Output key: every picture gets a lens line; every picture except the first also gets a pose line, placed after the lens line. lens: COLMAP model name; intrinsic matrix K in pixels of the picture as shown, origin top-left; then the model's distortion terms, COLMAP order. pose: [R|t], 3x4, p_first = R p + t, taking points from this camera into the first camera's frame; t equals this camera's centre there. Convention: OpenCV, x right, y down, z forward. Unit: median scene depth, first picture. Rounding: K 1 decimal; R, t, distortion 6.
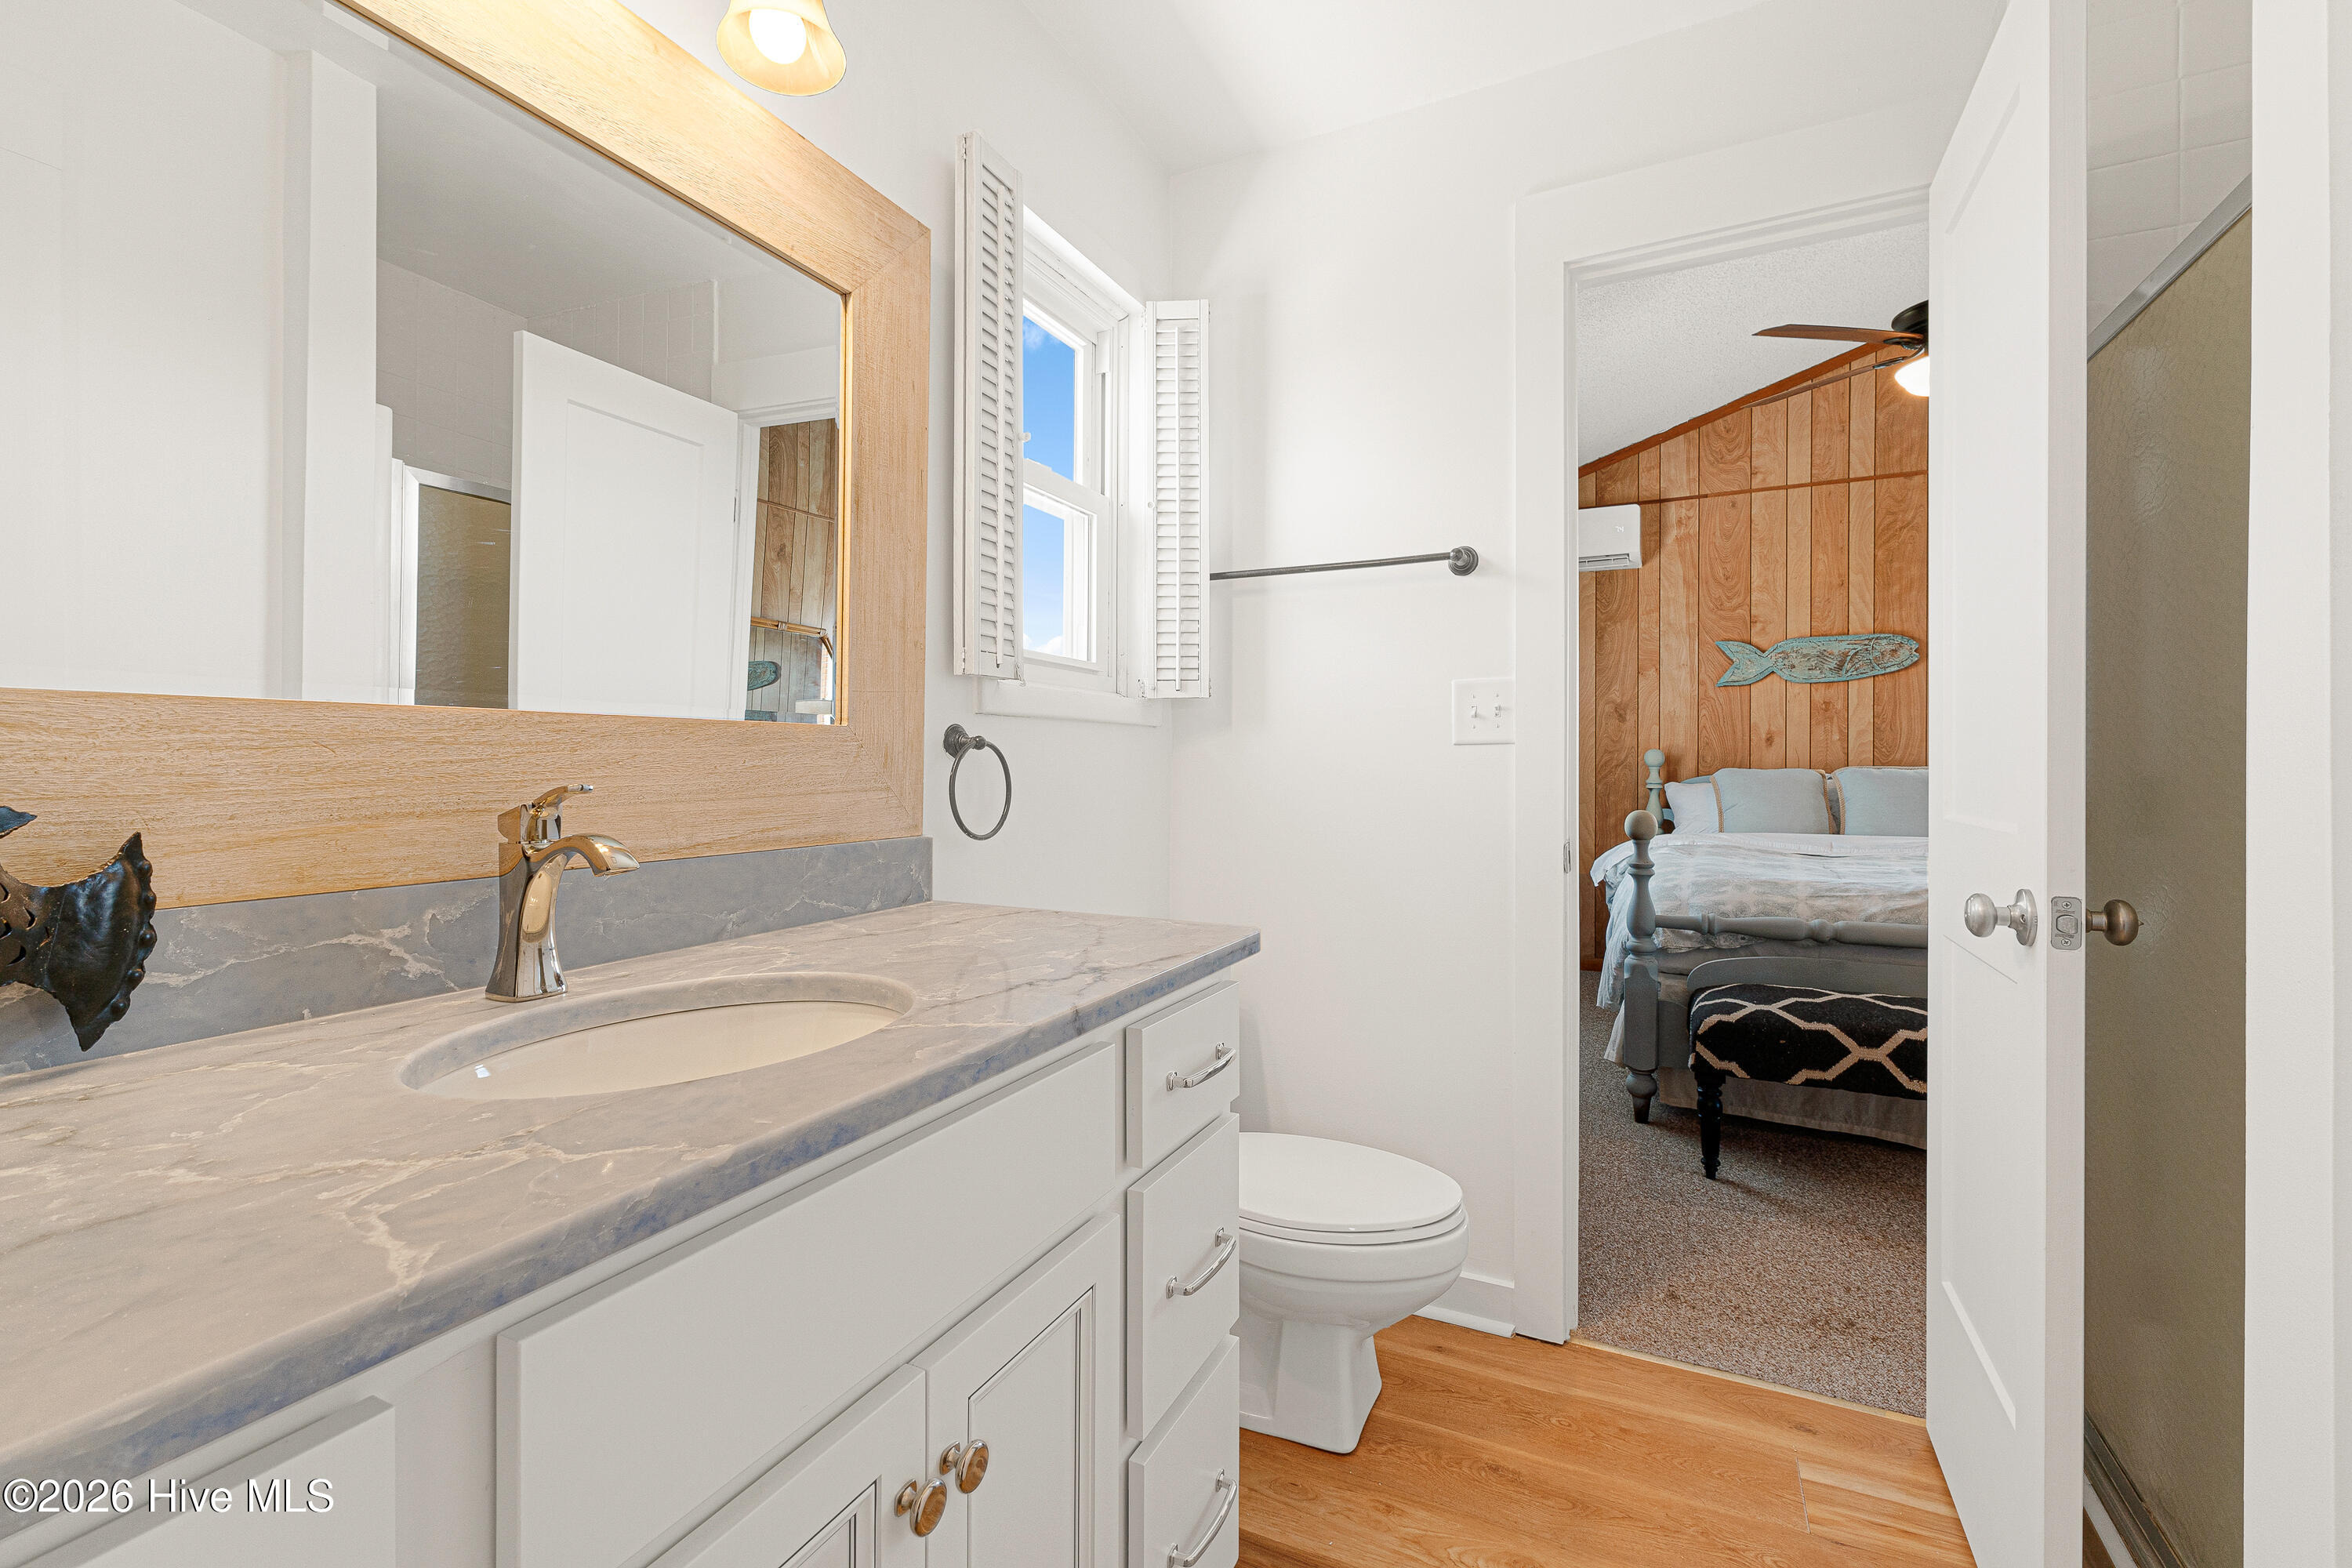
lens RADIAL K [[998.4, 0, 1203.9], [0, 998.4, 747.8], [0, 0, 1]] dist [0.005160, -0.000174]
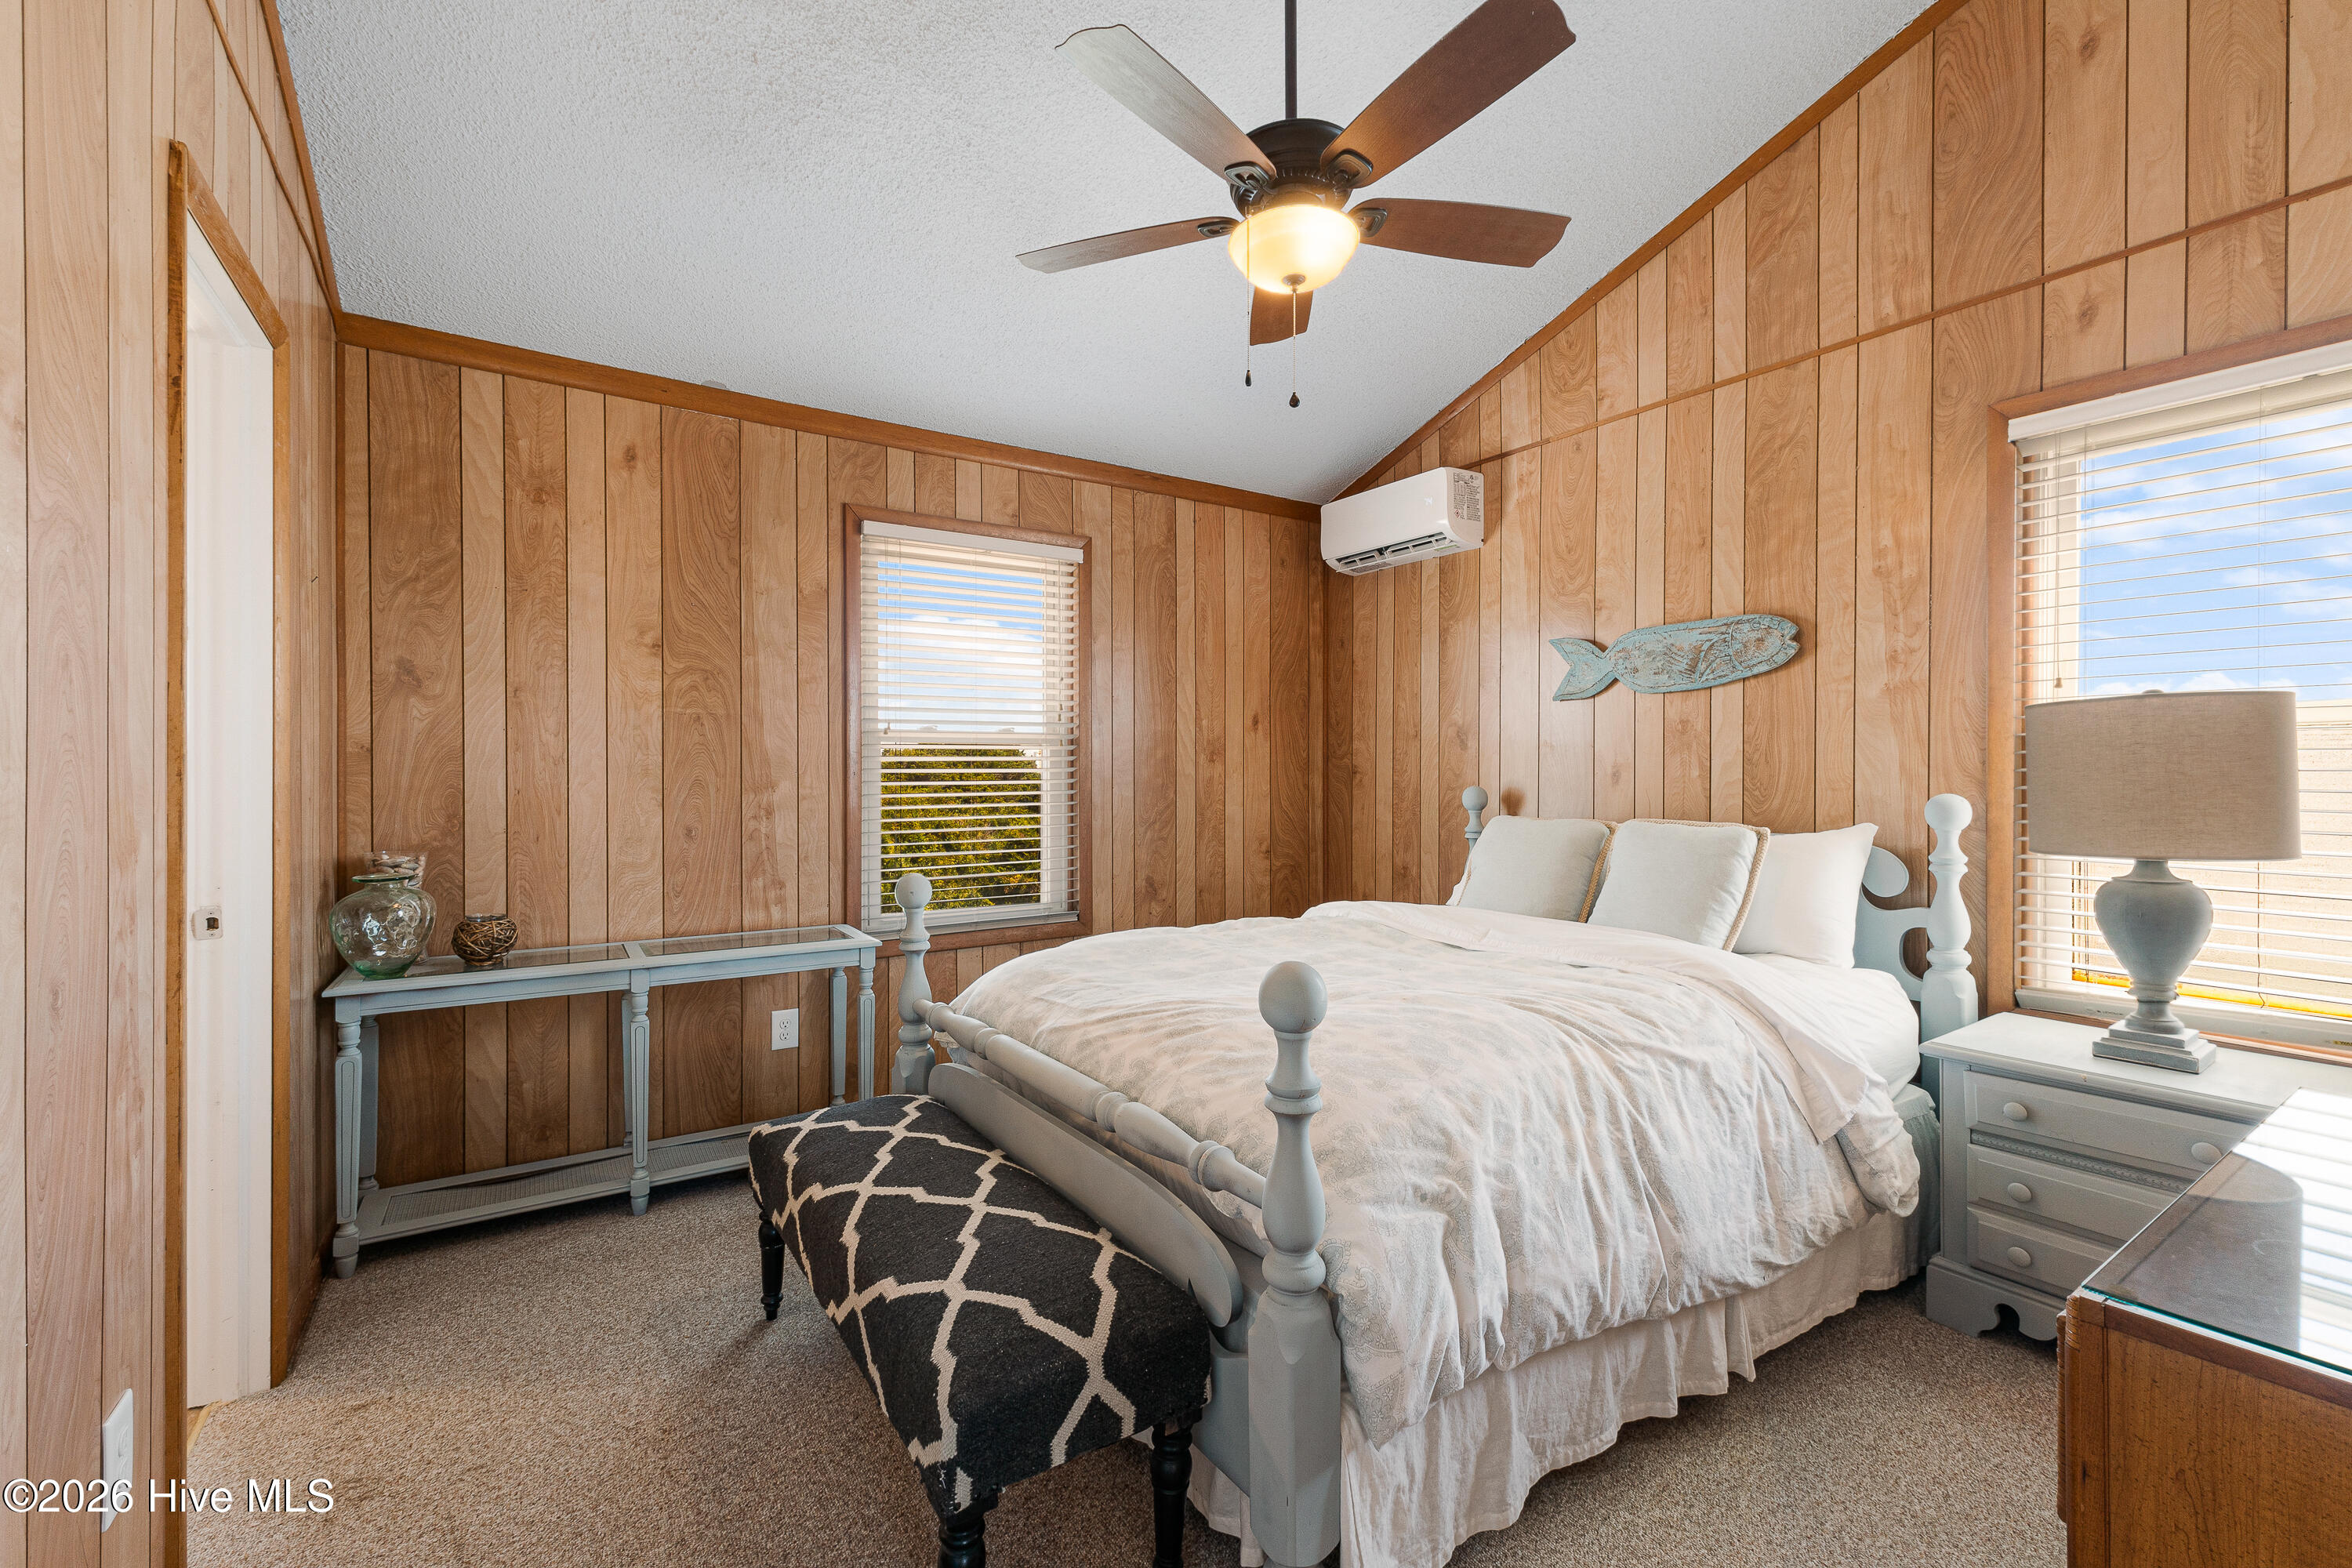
lens RADIAL K [[998.4, 0, 1196.1], [0, 998.4, 759.2], [0, 0, 1]] dist [0.005160, -0.000174]
pose [[0.858639, -0.006415, -0.512541, 0.682329], [0.009292, 0.999952, 0.003050, -0.024497], [0.512497, -0.007381, 0.858657, 0.248753]]
